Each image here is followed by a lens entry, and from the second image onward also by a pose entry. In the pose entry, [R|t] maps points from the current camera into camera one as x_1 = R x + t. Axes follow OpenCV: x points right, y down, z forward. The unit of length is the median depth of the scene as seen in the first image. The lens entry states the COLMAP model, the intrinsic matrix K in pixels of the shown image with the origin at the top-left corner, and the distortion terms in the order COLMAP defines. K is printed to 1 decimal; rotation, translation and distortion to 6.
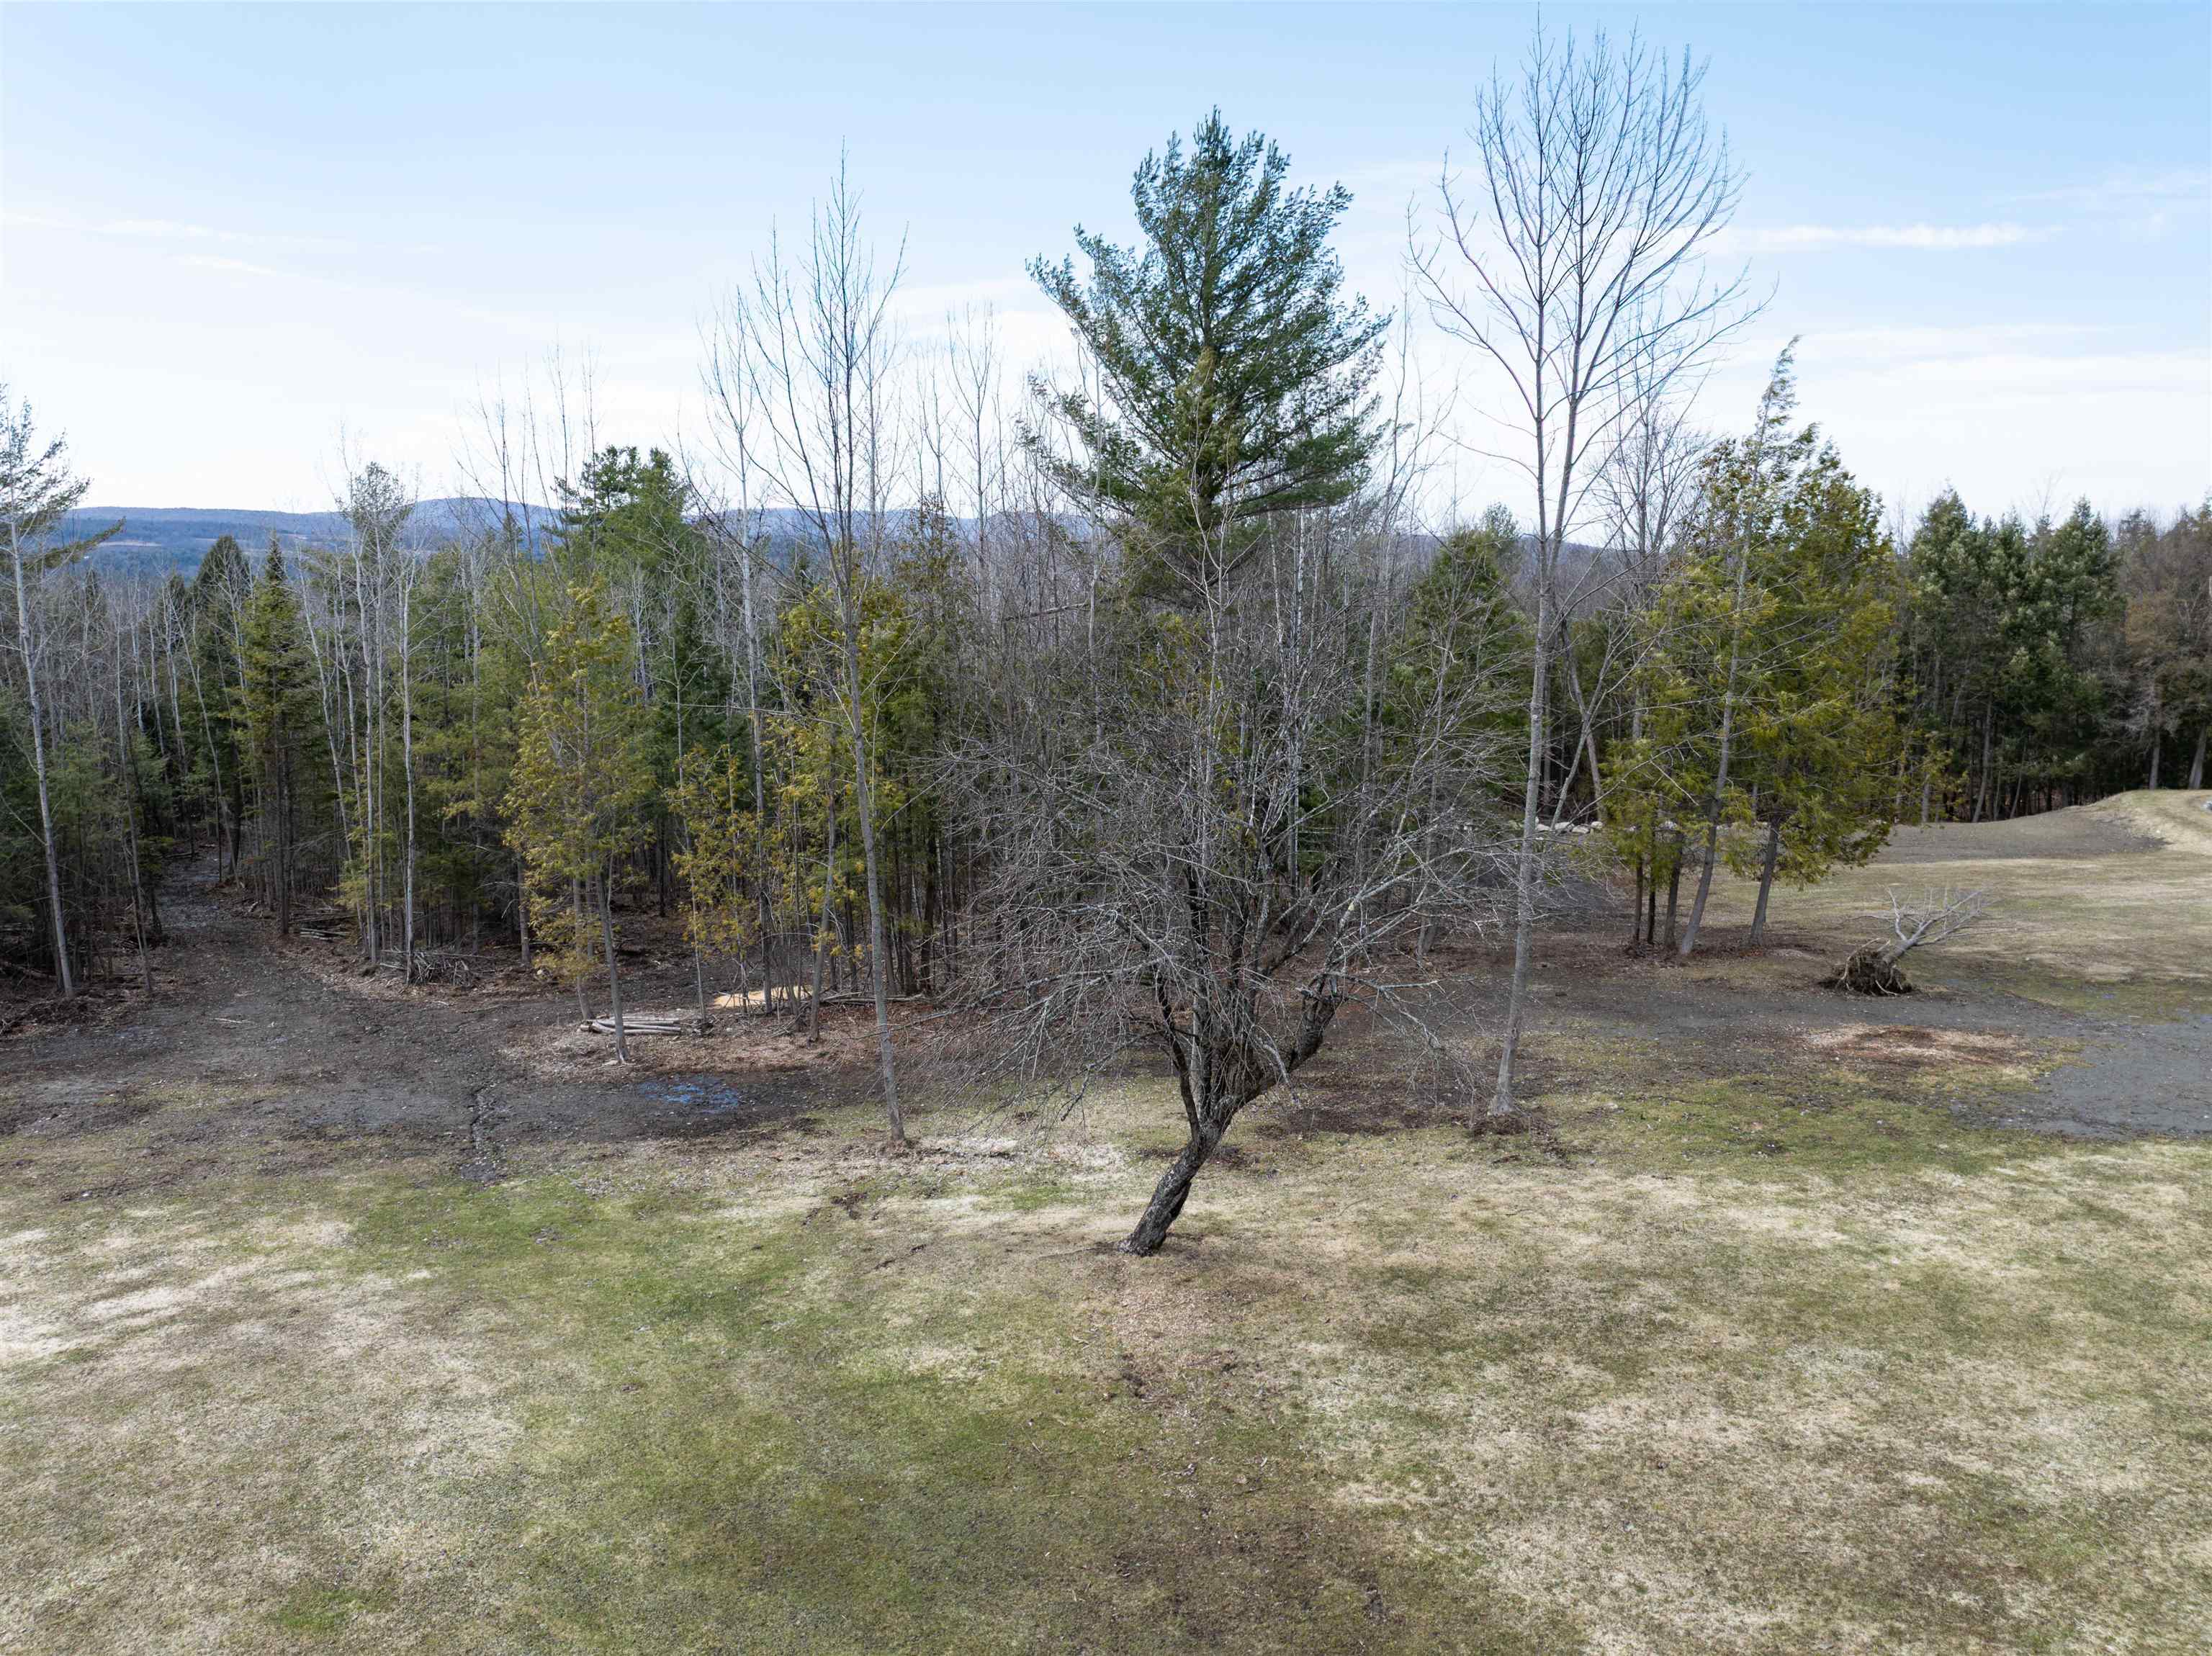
lens RADIAL K [[1542.2, 0, 1105.2], [0, 1542.2, 831.9], [0, 0, 1]] dist [-0.022435, 0.000497]
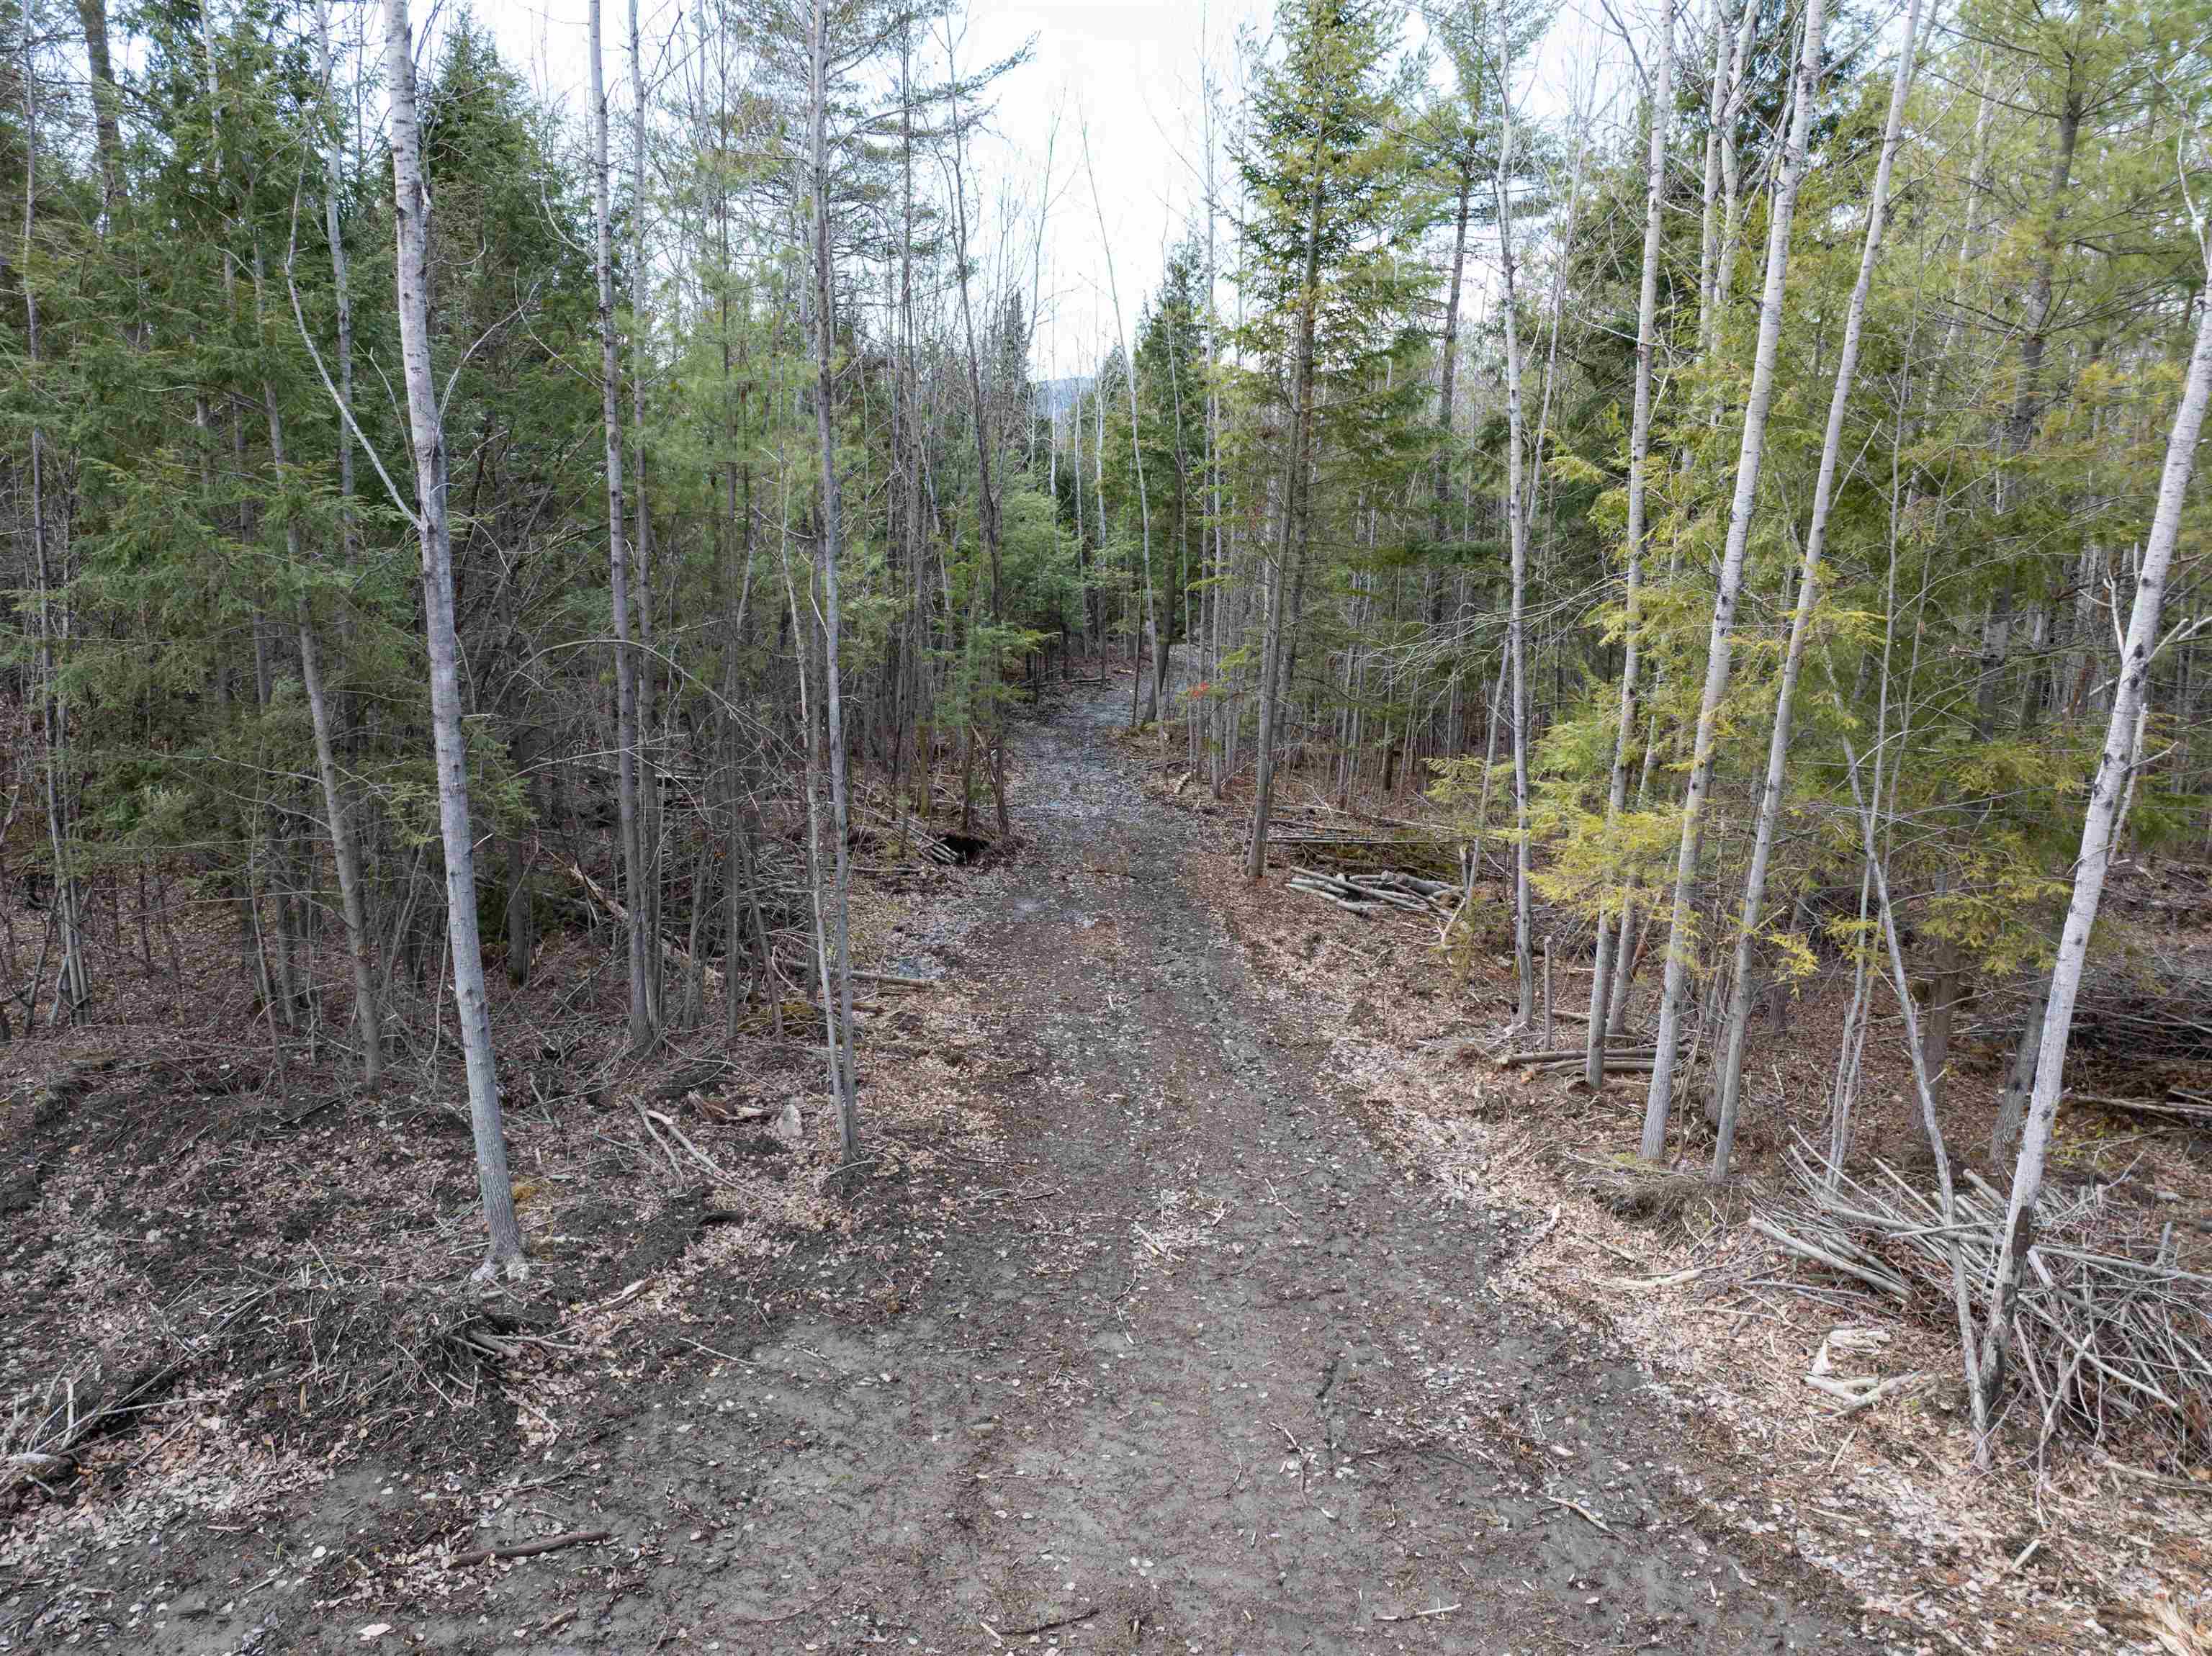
lens RADIAL K [[1542.2, 0, 1117.6], [0, 1542.2, 819.9], [0, 0, 1]] dist [-0.022435, 0.000497]
pose [[0.855004, 0.125573, -0.503189, -0.327121], [-0.088535, 0.991343, 0.096958, 0.013107], [0.511008, -0.038349, 0.858720, 0.567577]]
